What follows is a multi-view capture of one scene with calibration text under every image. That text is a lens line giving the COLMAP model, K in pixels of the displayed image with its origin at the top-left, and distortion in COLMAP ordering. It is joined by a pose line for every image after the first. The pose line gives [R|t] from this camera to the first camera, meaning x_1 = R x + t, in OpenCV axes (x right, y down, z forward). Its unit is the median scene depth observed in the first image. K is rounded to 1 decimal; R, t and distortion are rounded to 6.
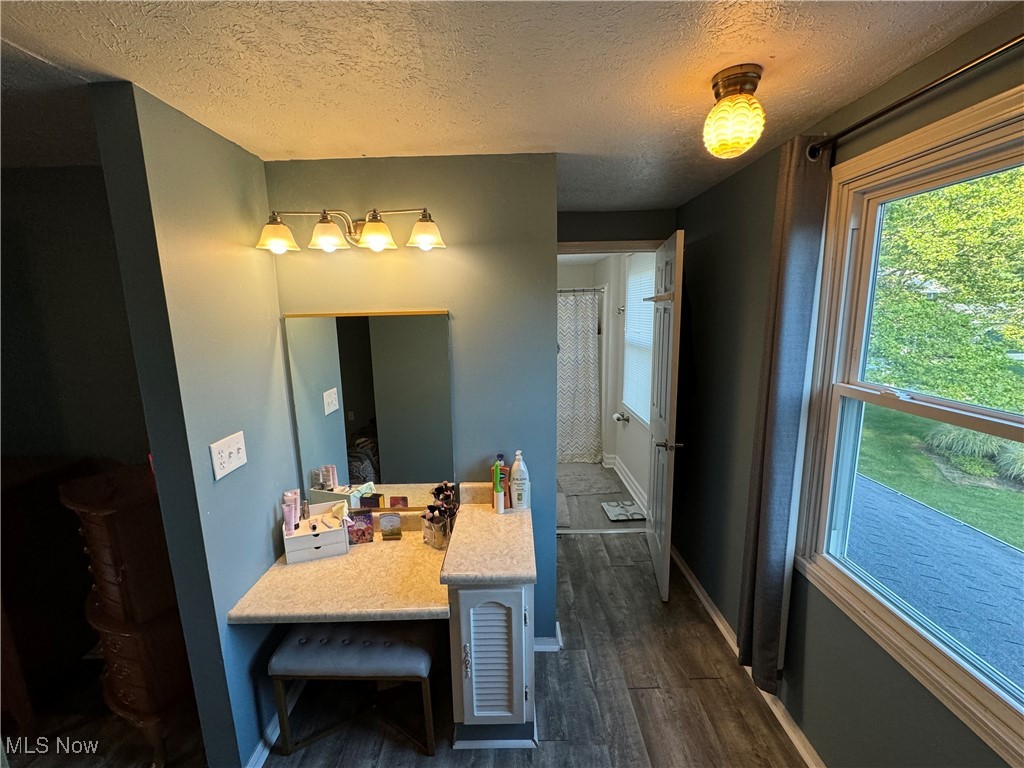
lens RADIAL K [[419.2, 0, 512.4], [0, 419.2, 383.8], [0, 0, 1]] dist [-0.000461, -0.000026]
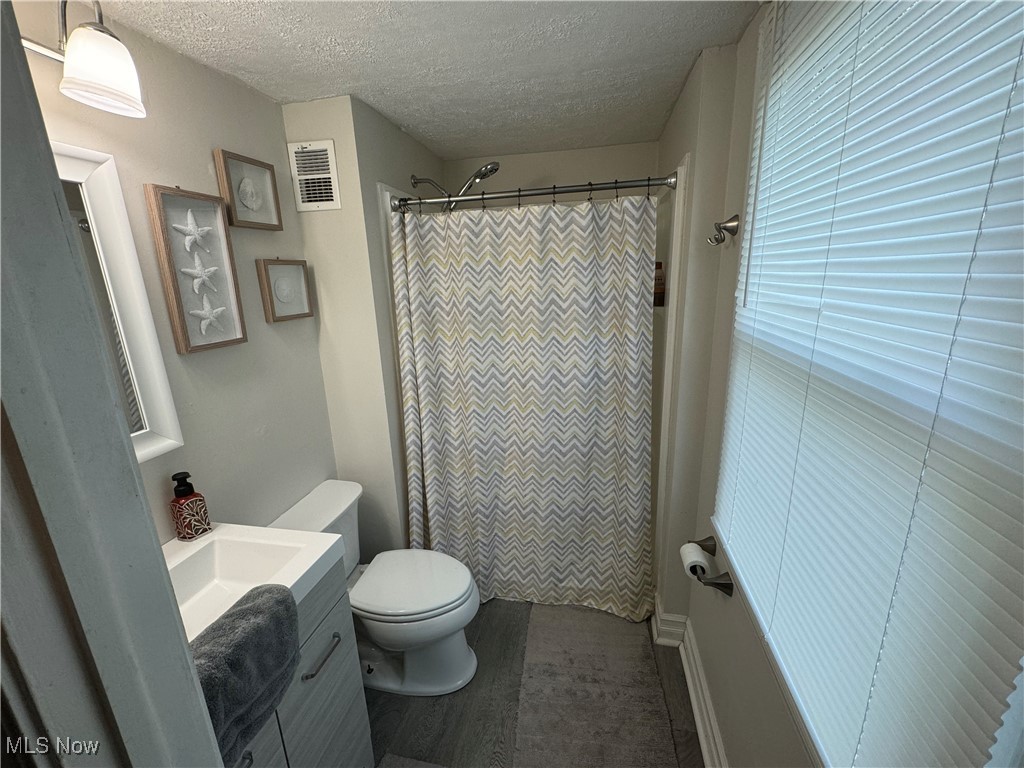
lens RADIAL K [[419.2, 0, 513.4], [0, 419.2, 381.4], [0, 0, 1]] dist [-0.000461, -0.000026]
pose [[0.983264, 0.033113, -0.179151, 0.150640], [-0.017745, 0.996075, 0.086719, -0.082143], [0.181319, -0.082089, 0.979992, 0.607086]]
